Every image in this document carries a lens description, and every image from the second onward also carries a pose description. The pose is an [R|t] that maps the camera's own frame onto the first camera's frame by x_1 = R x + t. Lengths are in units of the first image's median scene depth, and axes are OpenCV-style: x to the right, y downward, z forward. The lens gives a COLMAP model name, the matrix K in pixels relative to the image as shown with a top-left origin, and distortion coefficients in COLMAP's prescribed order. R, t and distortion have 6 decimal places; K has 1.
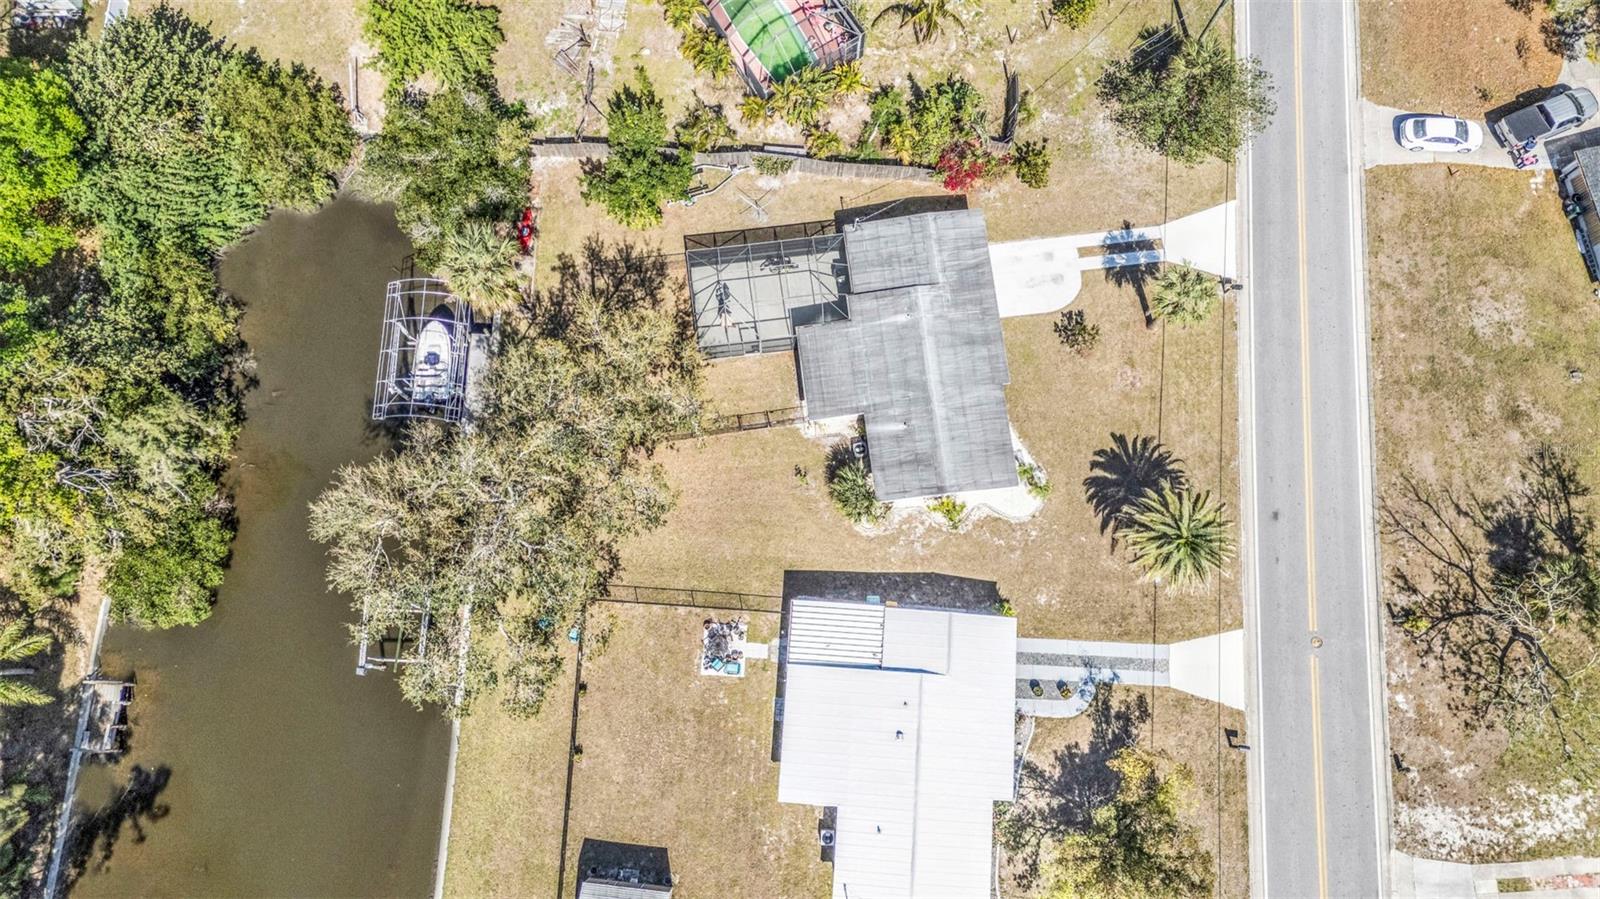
lens RADIAL K [[1204.8, 0, 800.0], [0, 1204.8, 449.5], [0, 0, 1]] dist [0.101632, -0.132004]
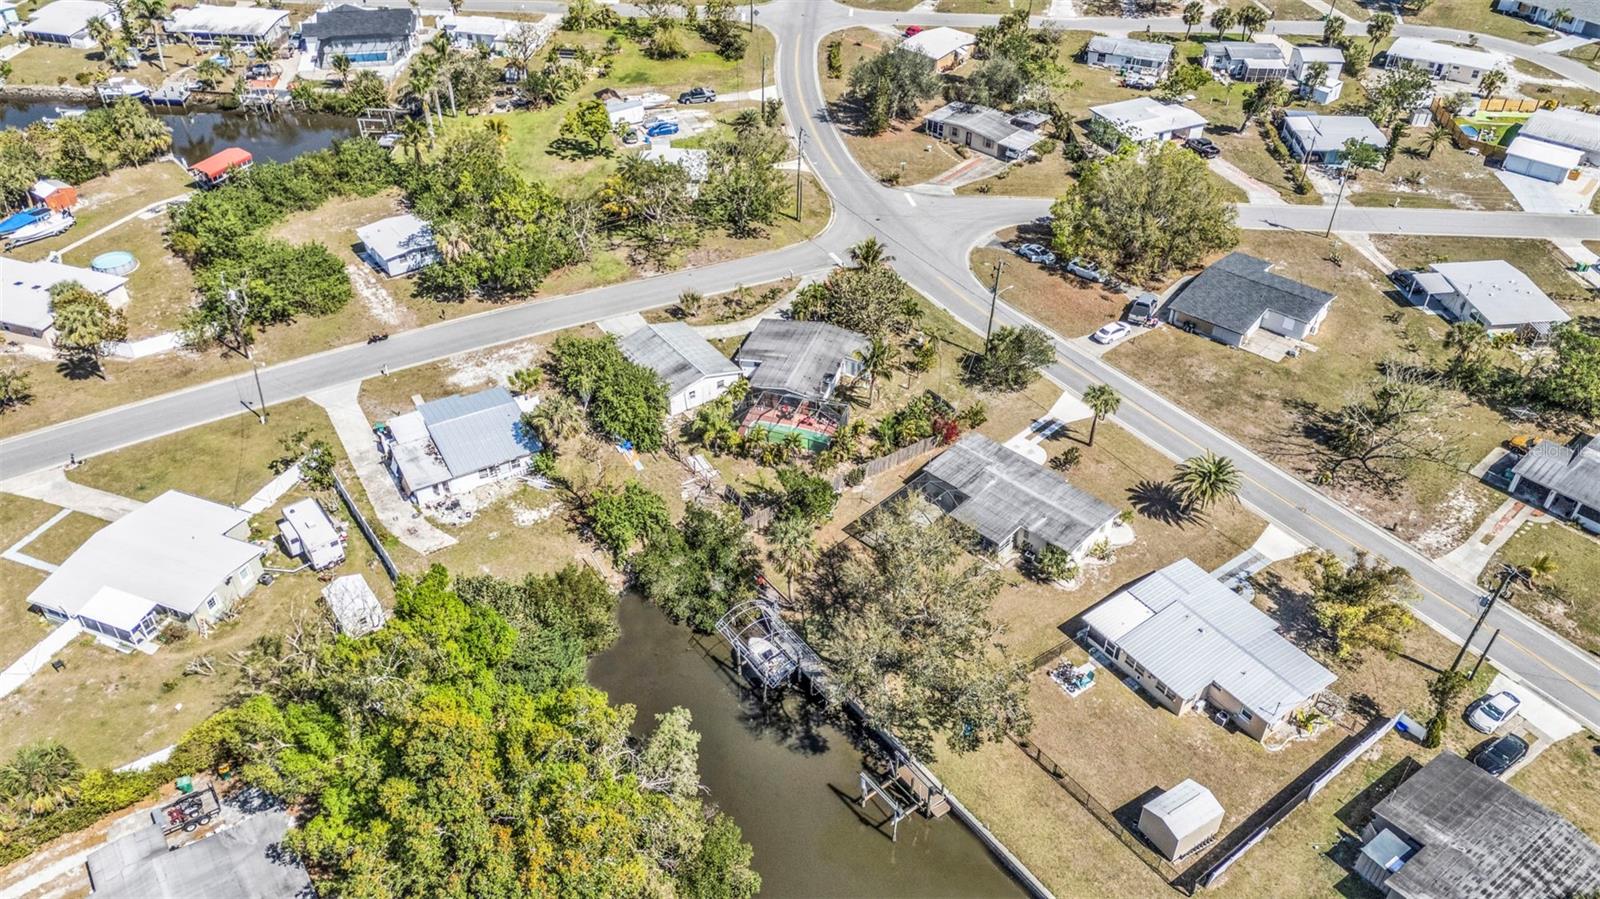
lens RADIAL K [[1204.8, 0, 800.0], [0, 1204.8, 449.5], [0, 0, 1]] dist [0.101632, -0.132004]
pose [[0.774842, -0.380038, 0.505164, -0.867071], [0.614581, 0.639984, -0.461206, 0.425831], [-0.148021, 0.667825, 0.729451, -0.162618]]
